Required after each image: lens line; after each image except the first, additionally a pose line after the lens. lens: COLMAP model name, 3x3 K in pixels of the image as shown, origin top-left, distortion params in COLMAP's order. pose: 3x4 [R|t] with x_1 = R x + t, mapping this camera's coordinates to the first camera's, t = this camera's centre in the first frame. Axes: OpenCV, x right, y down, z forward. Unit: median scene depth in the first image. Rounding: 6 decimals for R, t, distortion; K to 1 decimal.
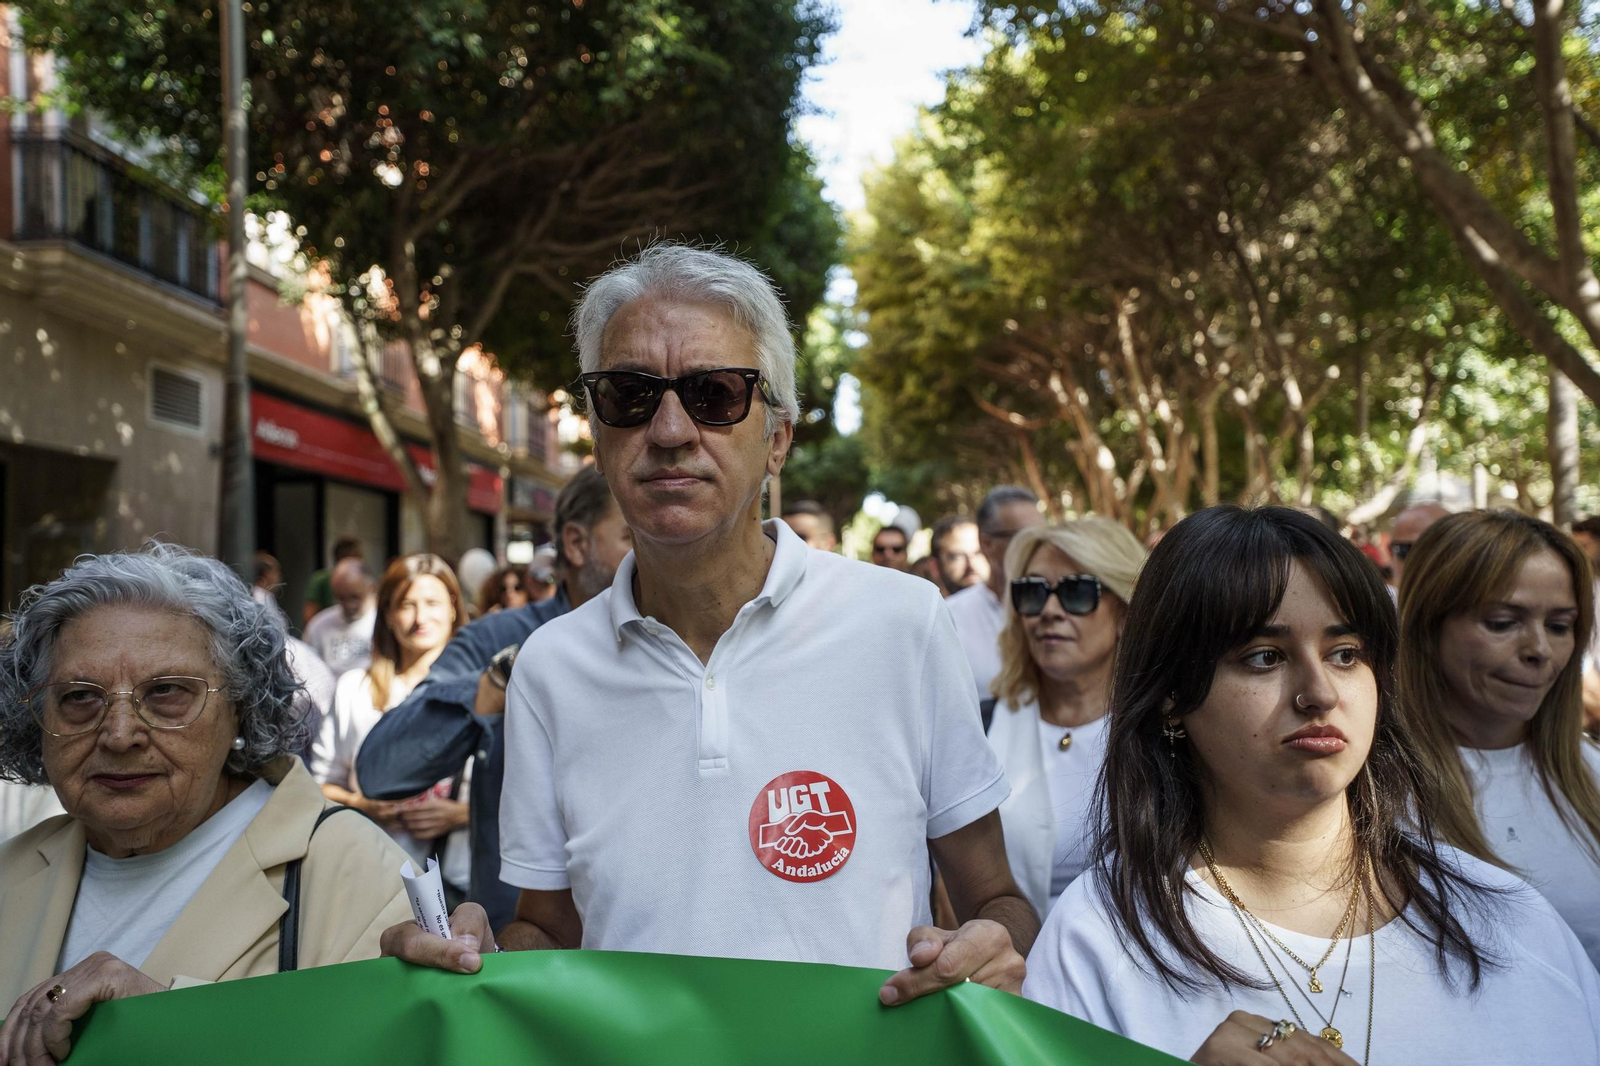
lens RADIAL K [[1409.8, 0, 800.0], [0, 1409.8, 533.0], [0, 0, 1]] dist [0.158611, 0.249877]
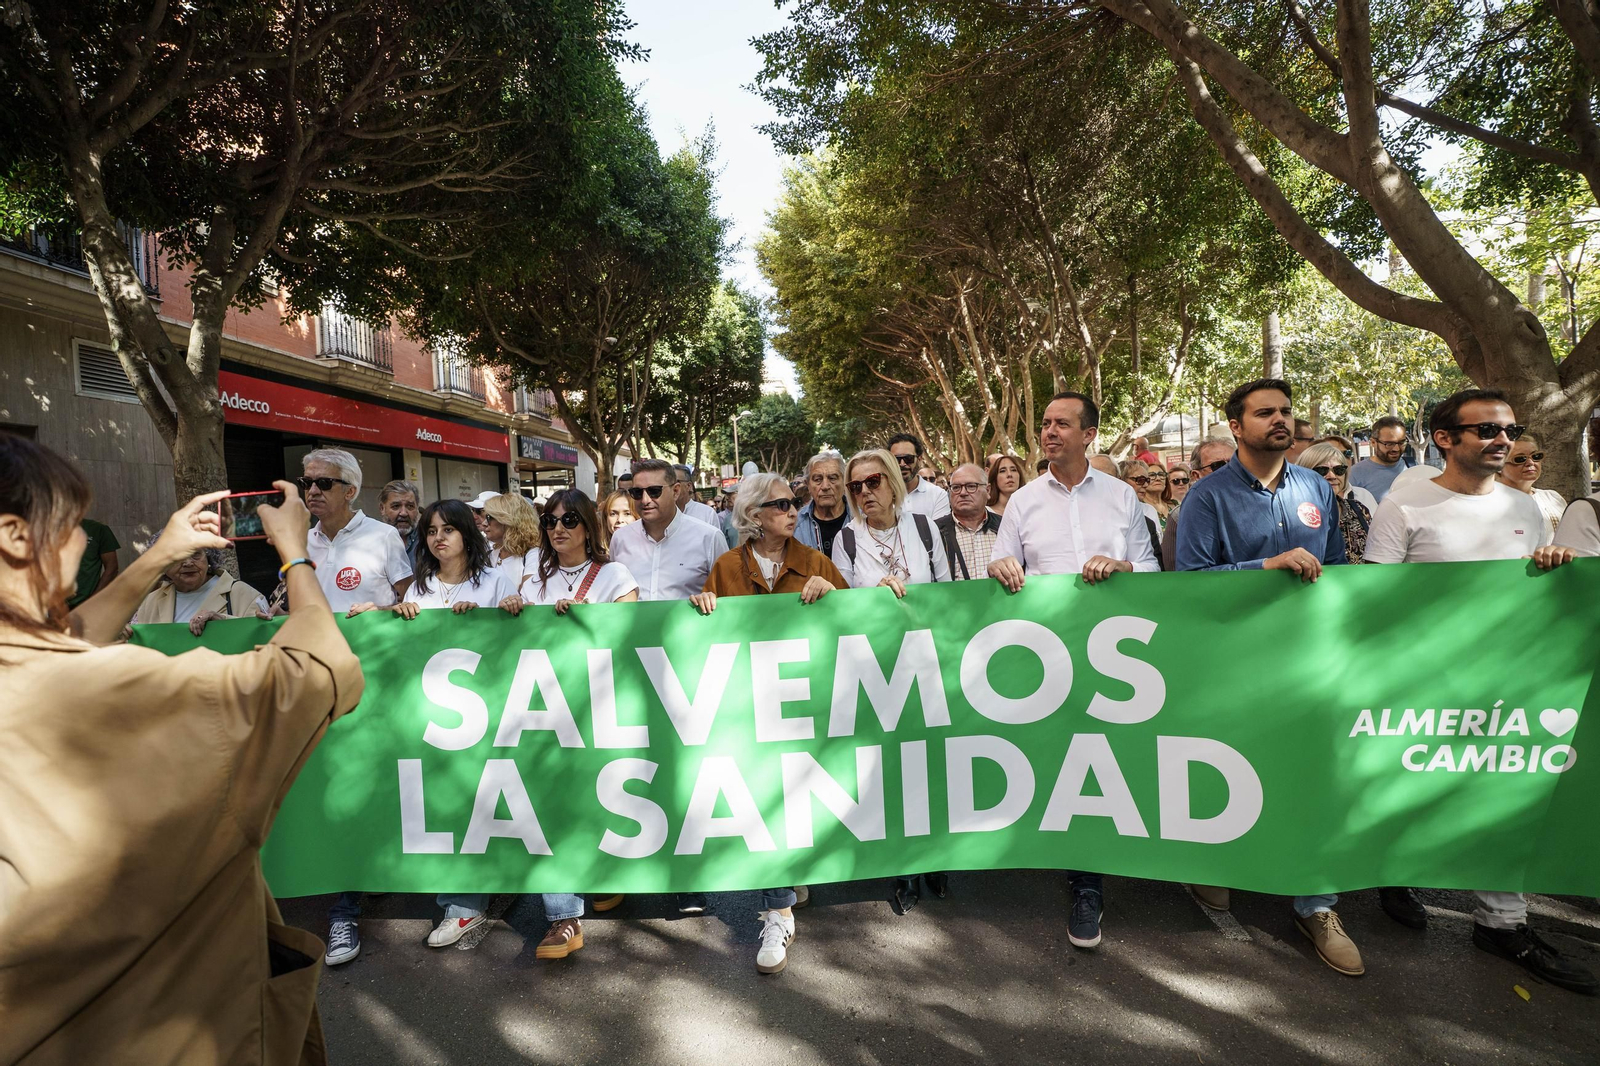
lens RADIAL K [[846.0, 0, 800.0], [0, 846.0, 533.0], [0, 0, 1]] dist [0.002062, 0.000747]
pose [[0.999060, -0.043323, 0.001737, 0.055412], [0.043072, 0.996271, 0.074756, 0.003709], [-0.004969, -0.074611, 0.997200, 0.166757]]
